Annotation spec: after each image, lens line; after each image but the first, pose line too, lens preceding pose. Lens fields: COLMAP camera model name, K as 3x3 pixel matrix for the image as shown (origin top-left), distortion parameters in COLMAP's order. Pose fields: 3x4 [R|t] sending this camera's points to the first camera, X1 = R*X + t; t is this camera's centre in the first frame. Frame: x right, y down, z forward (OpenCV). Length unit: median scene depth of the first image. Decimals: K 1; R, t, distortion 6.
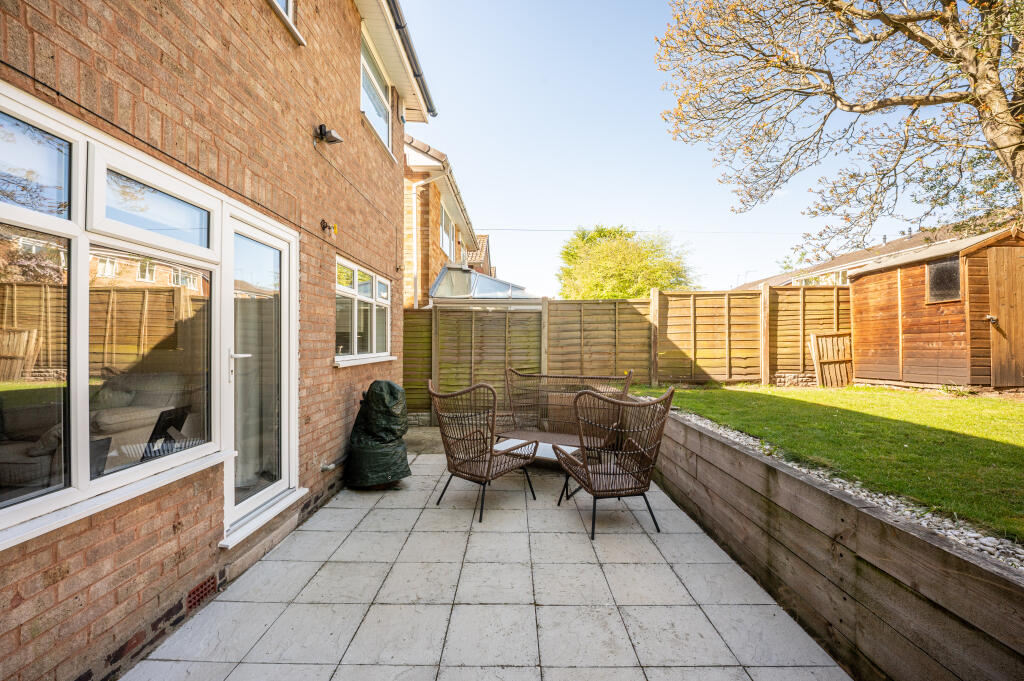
lens RADIAL K [[419.1, 0, 512.7], [0, 419.1, 342.8], [0, 0, 1]] dist [-0.002247, -0.004442]
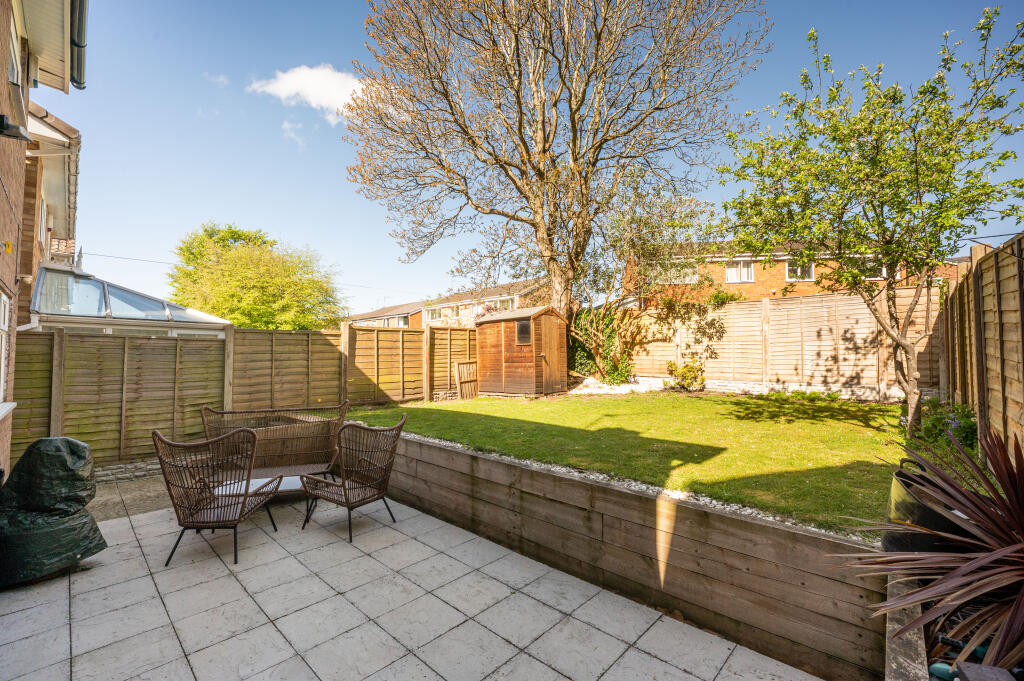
lens RADIAL K [[419.1, 0, 510.4], [0, 419.1, 344.3], [0, 0, 1]] dist [-0.002247, -0.004442]
pose [[0.688796, 0.021372, 0.724640, -0.215062], [0.003873, 0.999443, -0.033158, -0.041811], [-0.724944, 0.025646, 0.688330, -0.119152]]
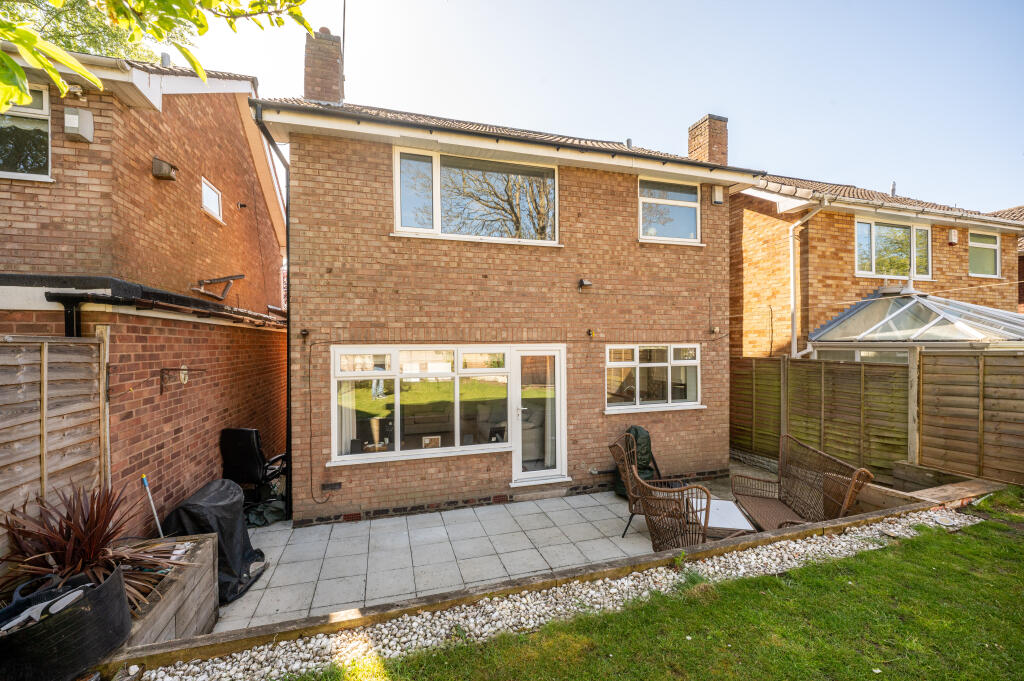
lens RADIAL K [[419.1, 0, 517.0], [0, 419.1, 343.2], [0, 0, 1]] dist [-0.002247, -0.004442]
pose [[0.295573, -0.009138, -0.955277, 0.745244], [0.008958, 0.999937, -0.006793, -0.150304], [0.955278, -0.006549, 0.295636, 0.130479]]
